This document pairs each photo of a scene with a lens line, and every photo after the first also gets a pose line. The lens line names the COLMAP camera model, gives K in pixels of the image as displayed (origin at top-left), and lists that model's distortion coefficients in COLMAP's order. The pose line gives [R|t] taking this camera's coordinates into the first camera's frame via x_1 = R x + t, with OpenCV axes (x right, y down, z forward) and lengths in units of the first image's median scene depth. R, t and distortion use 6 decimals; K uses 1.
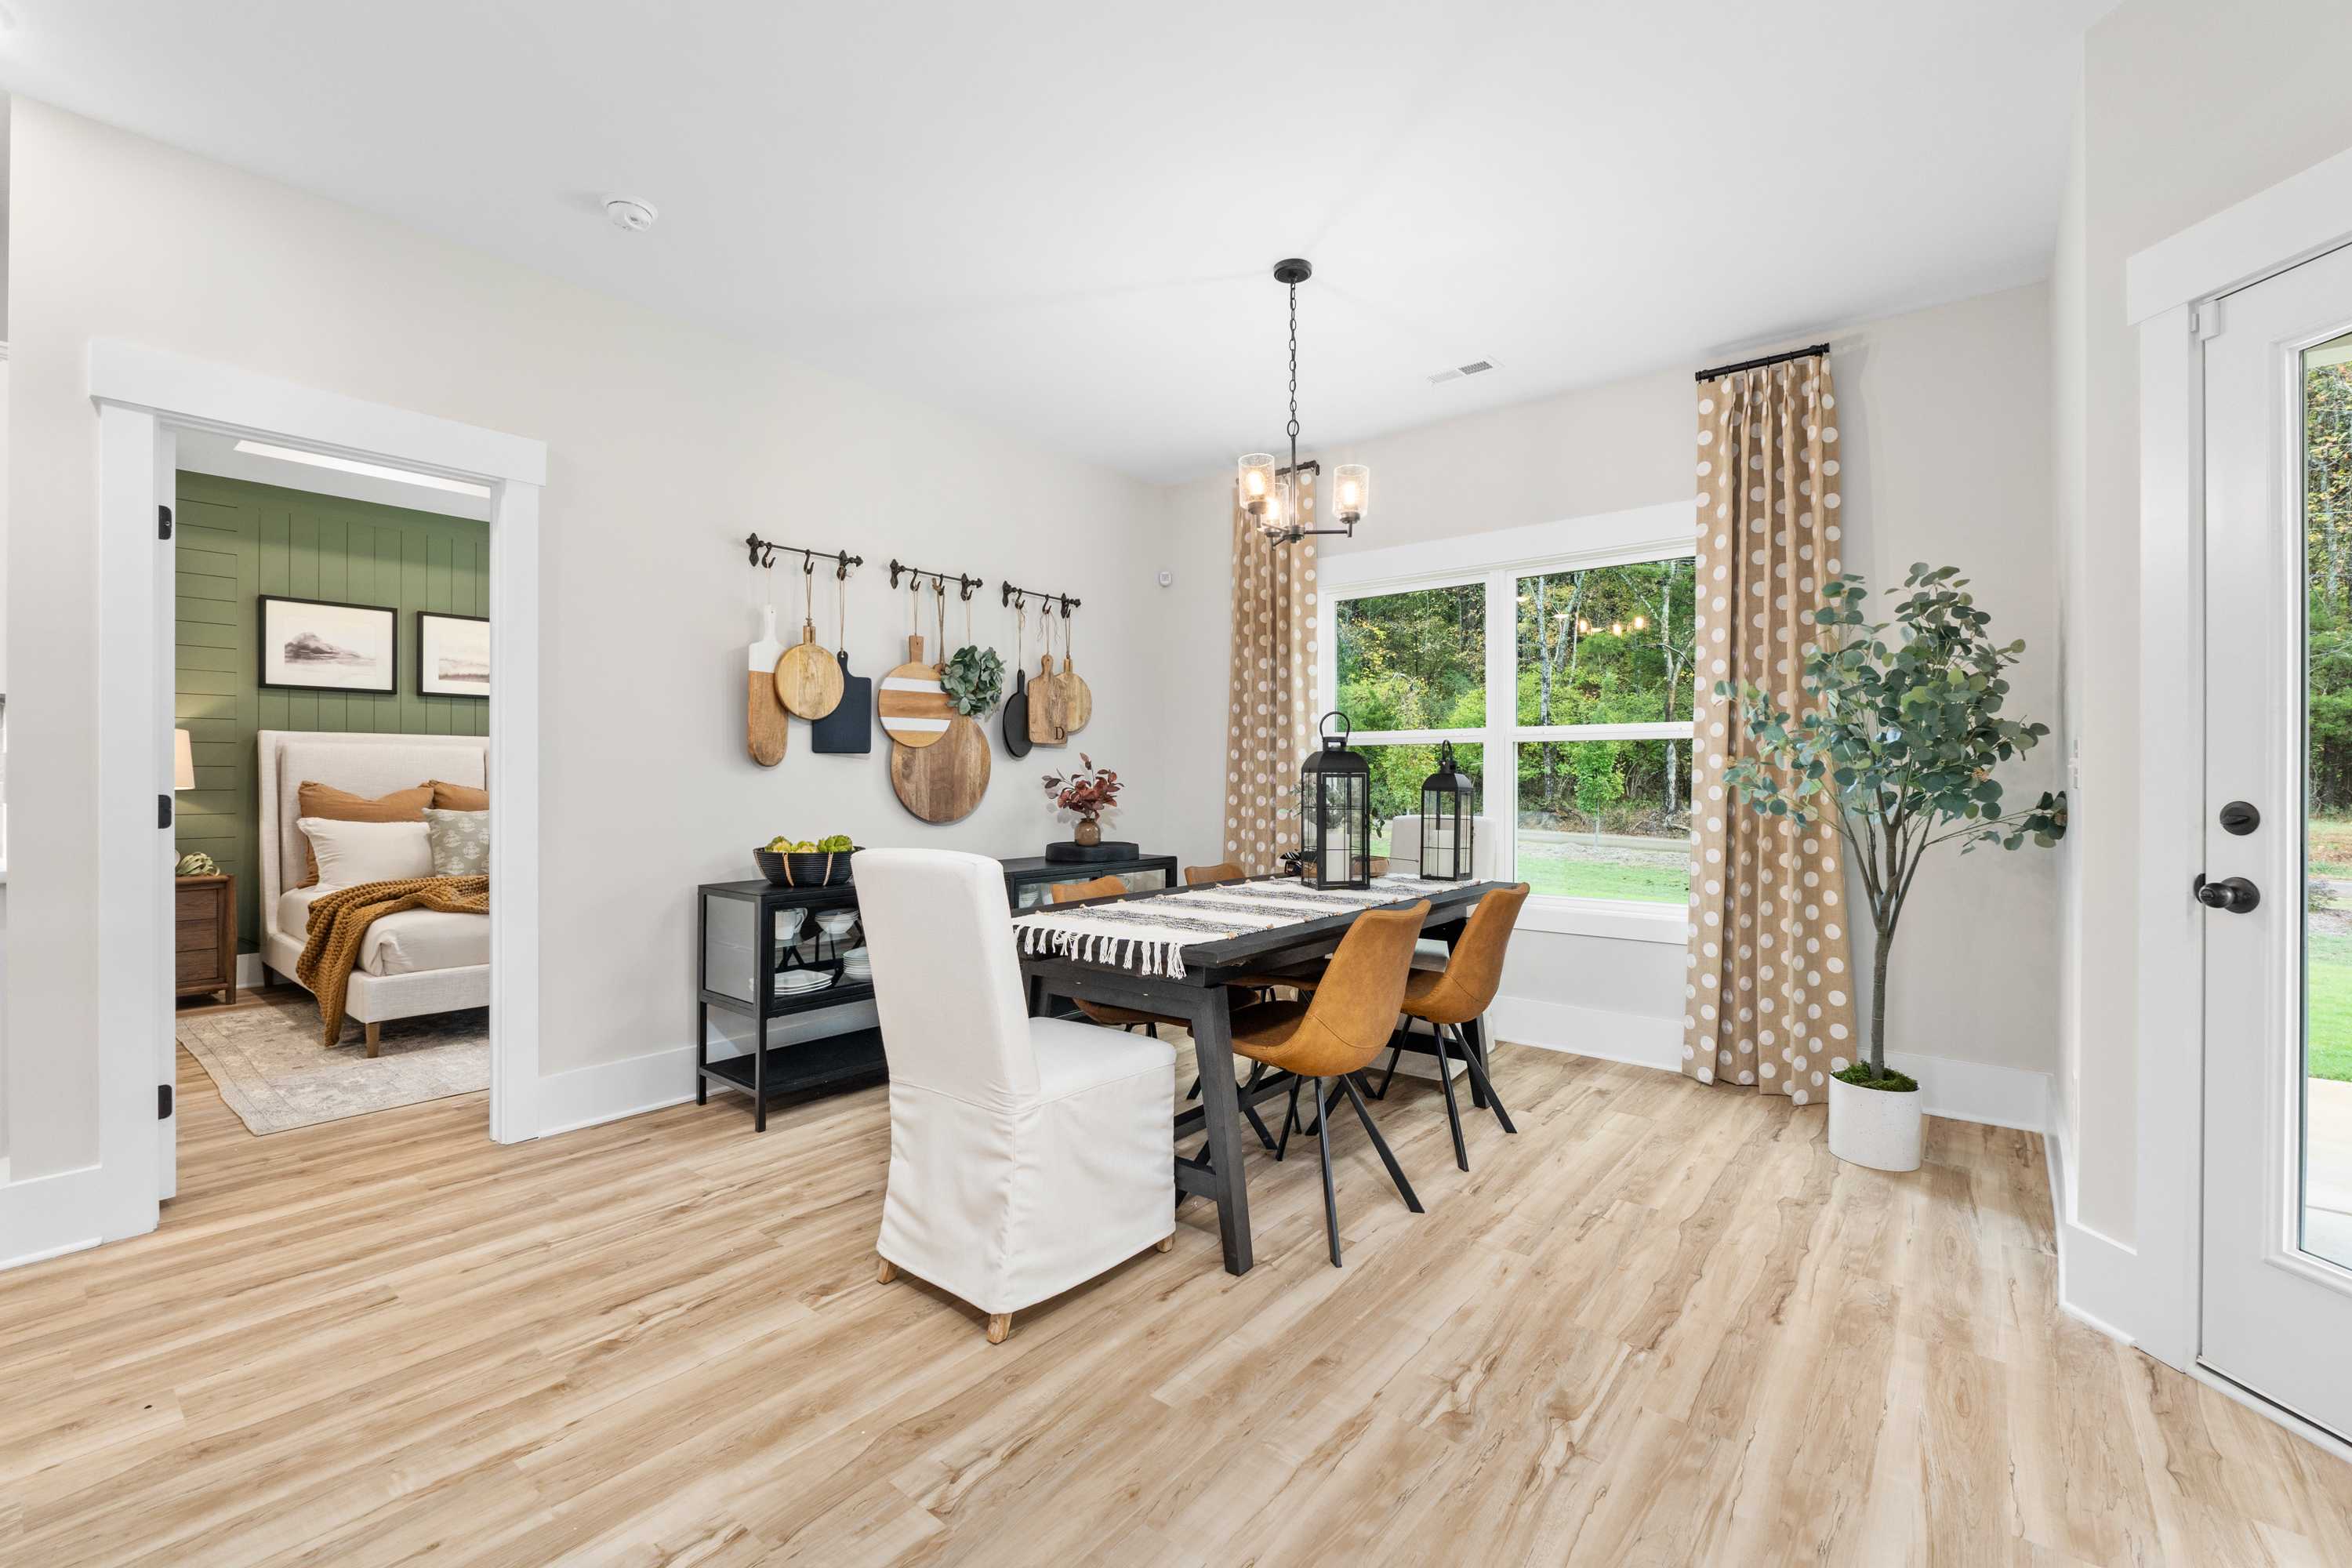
lens RADIAL K [[997.2, 0, 1175.4], [0, 997.2, 779.3], [0, 0, 1]] dist [-0.008716, -0.000200]
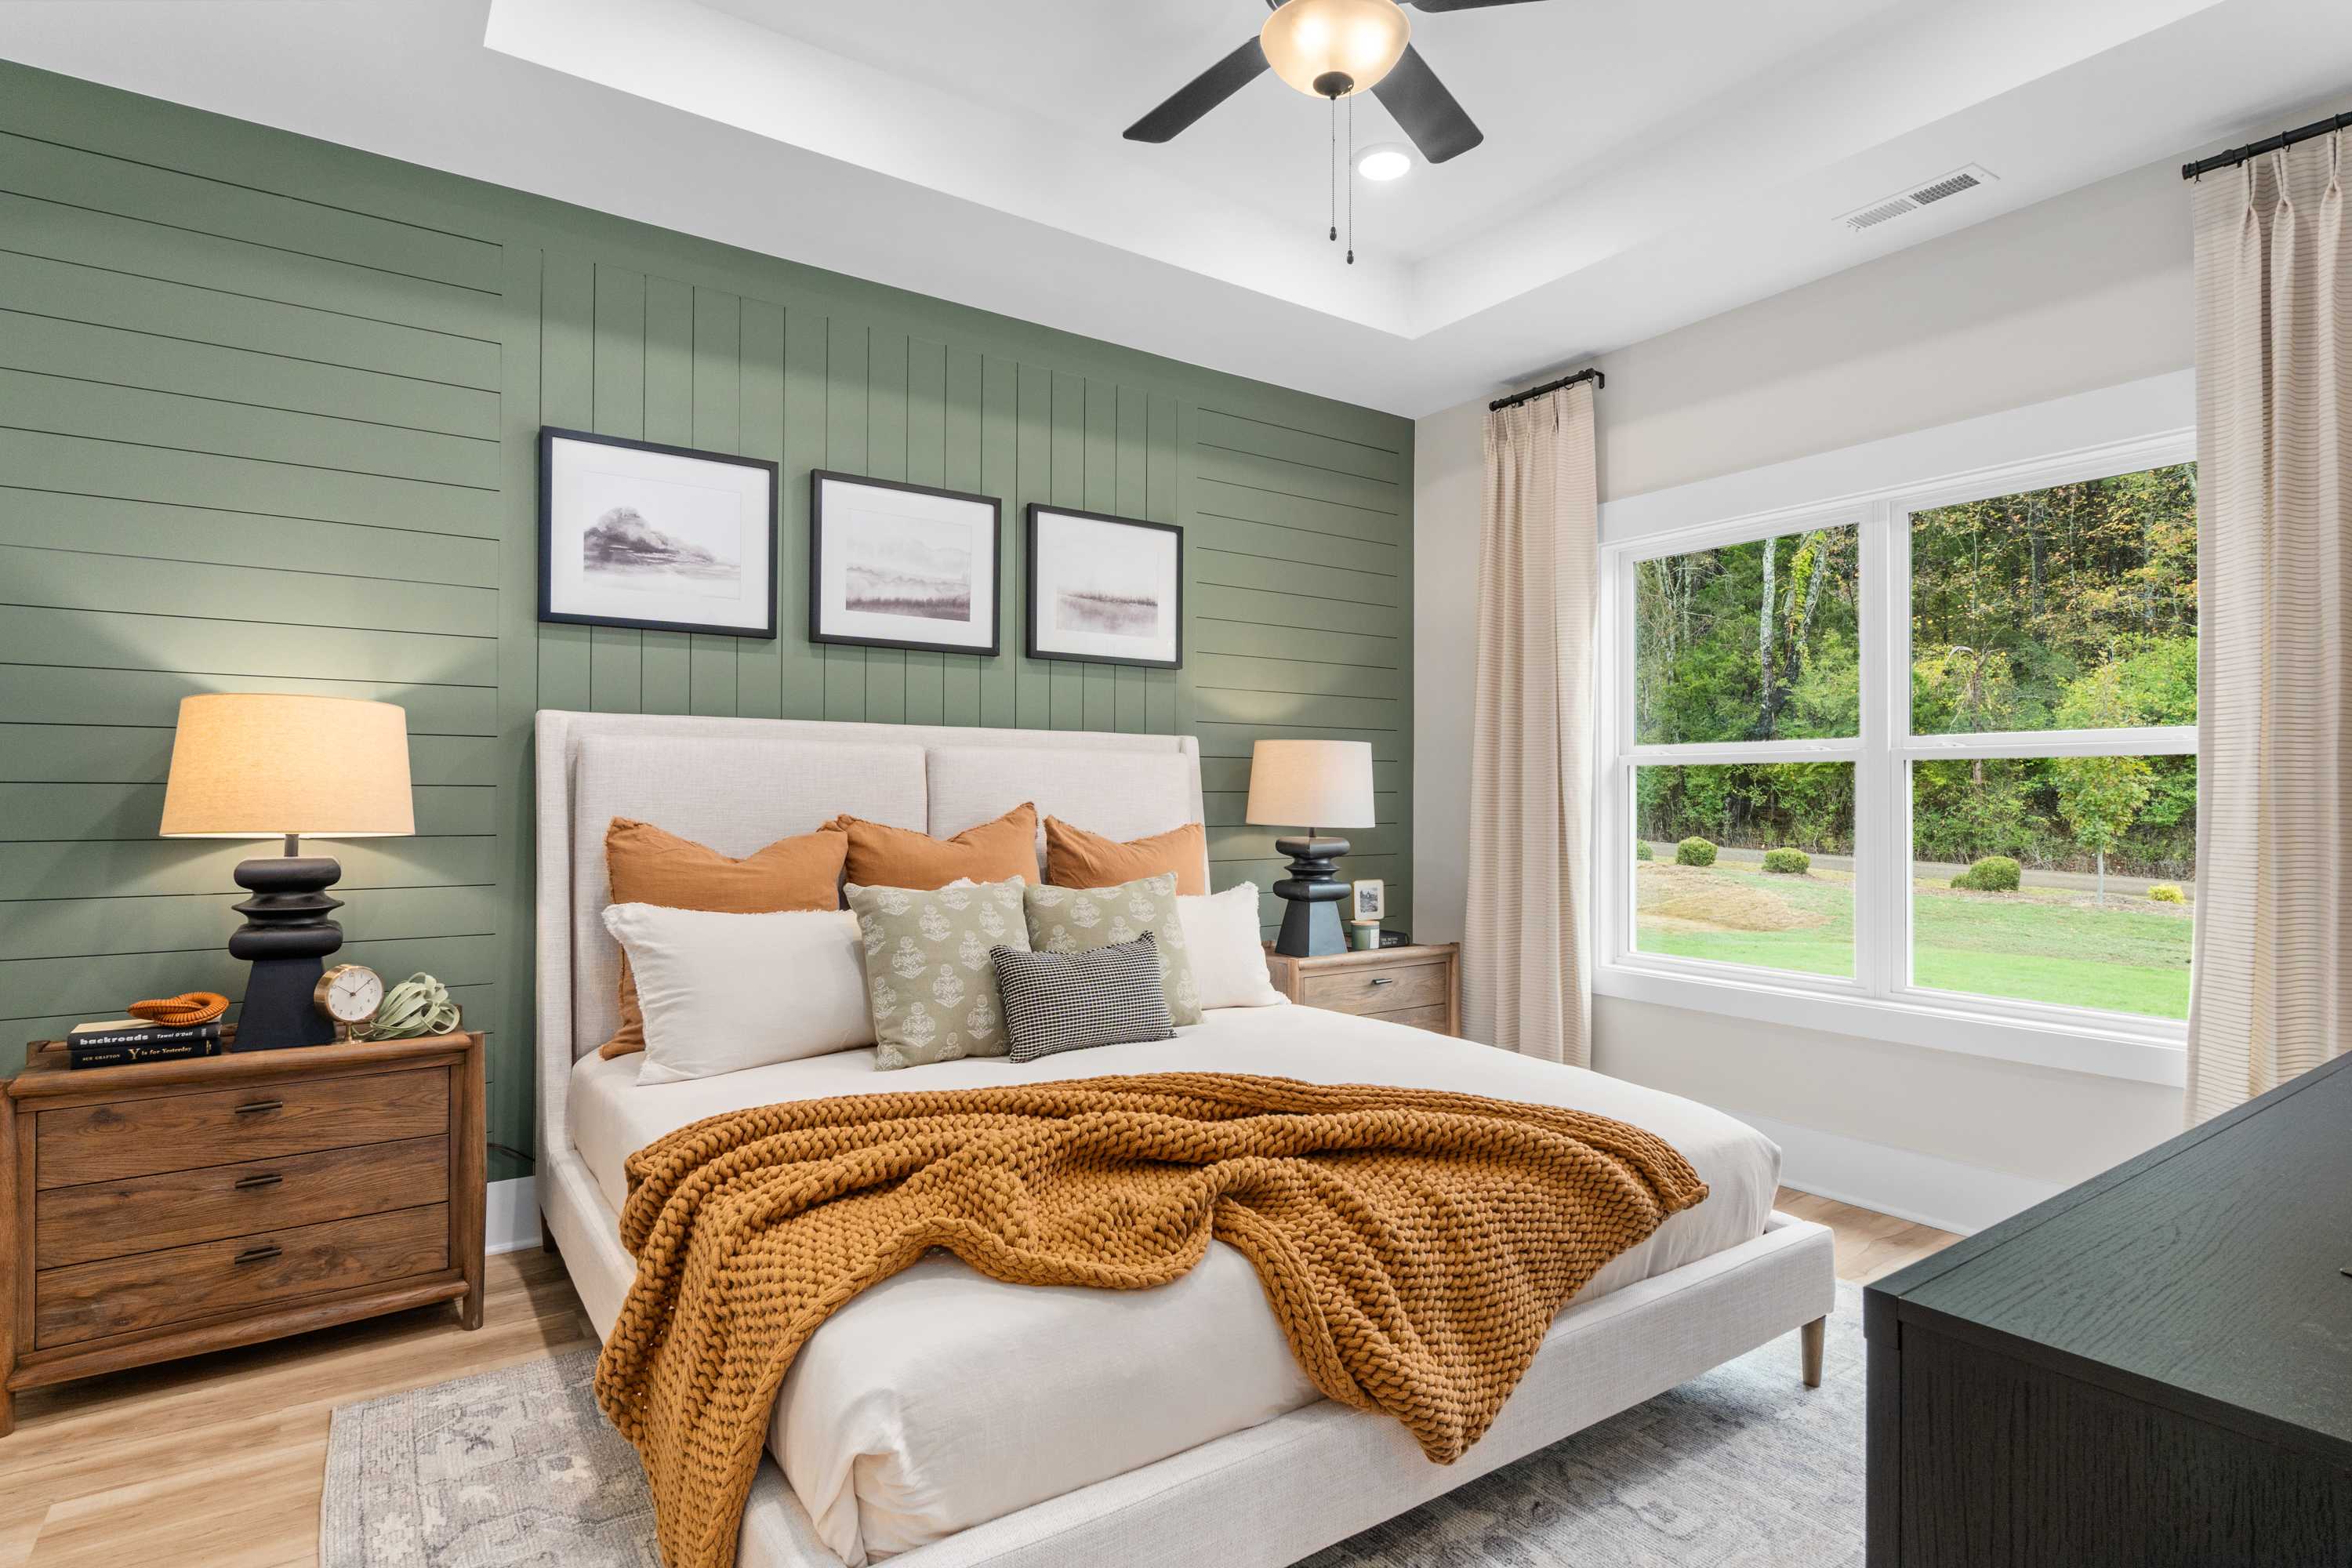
lens RADIAL K [[1123.2, 0, 1129.8], [0, 1123.2, 789.5], [0, 0, 1]] dist [-0.006084, -0.000992]
pose [[0.958945, 0.003157, -0.283574, -0.715884], [-0.005200, 0.999966, -0.006451, -0.013567], [0.283544, 0.007661, 0.958929, 0.807412]]
